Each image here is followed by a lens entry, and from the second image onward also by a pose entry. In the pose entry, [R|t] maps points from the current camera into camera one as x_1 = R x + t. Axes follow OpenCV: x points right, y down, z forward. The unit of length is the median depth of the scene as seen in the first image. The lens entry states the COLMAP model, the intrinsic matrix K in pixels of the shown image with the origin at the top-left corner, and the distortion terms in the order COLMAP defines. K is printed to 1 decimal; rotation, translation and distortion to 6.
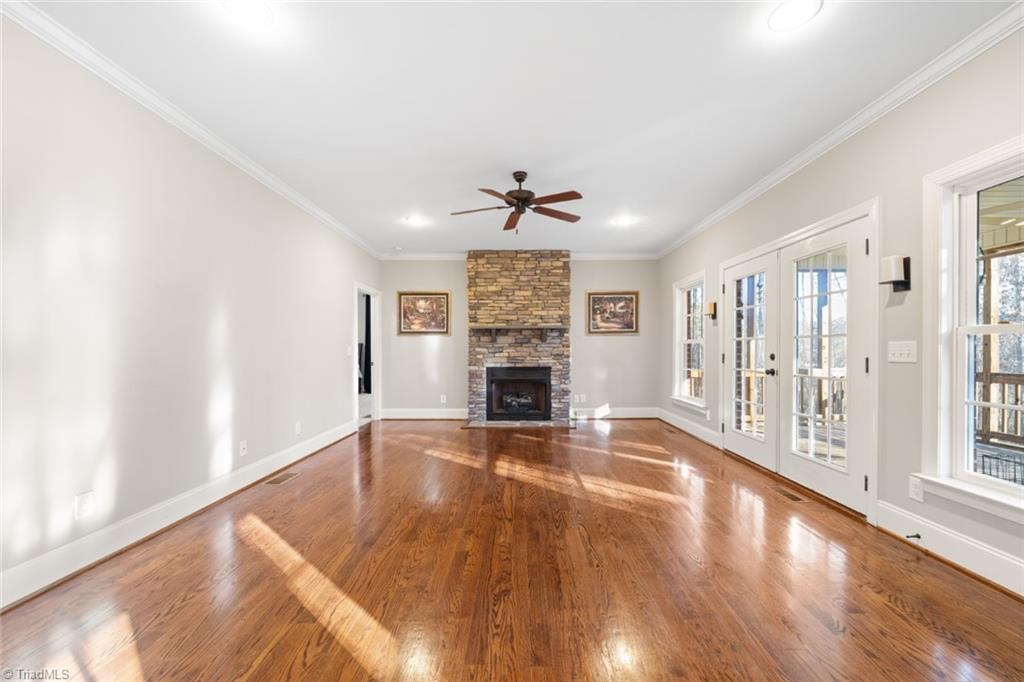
lens RADIAL K [[391.1, 0, 512.9], [0, 391.1, 347.6], [0, 0, 1]] dist [-0.001542, 0.000338]
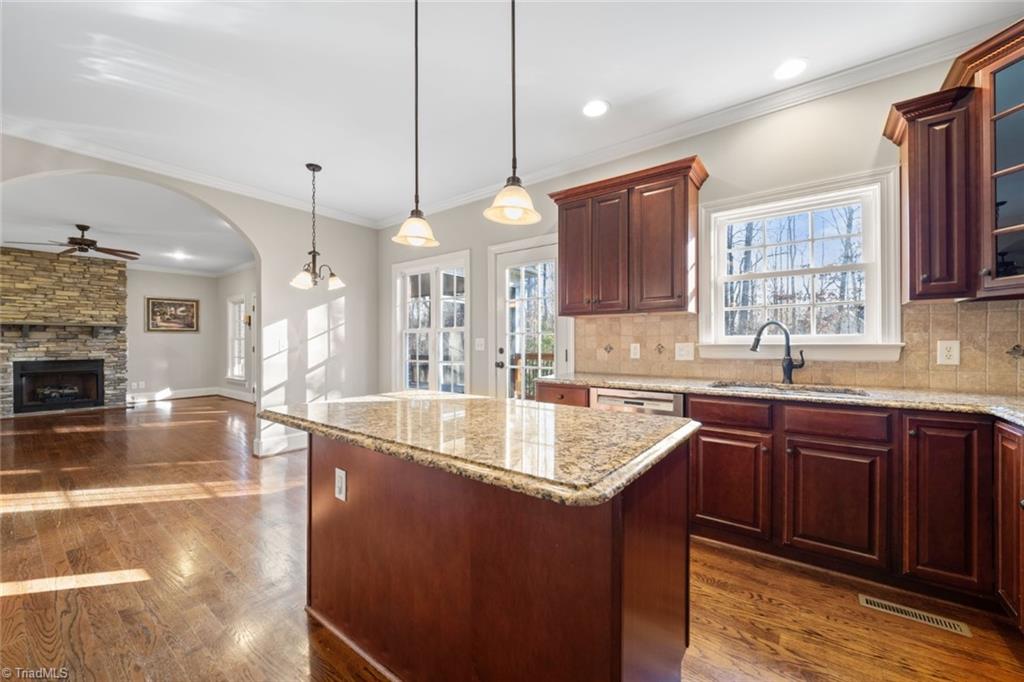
lens RADIAL K [[391.1, 0, 516.6], [0, 391.1, 344.2], [0, 0, 1]] dist [-0.001542, 0.000338]
pose [[0.591056, -0.003123, 0.806624, -0.113870], [-0.000063, 0.999992, 0.003917, -0.000075], [-0.806630, -0.002366, 0.591052, -0.674302]]
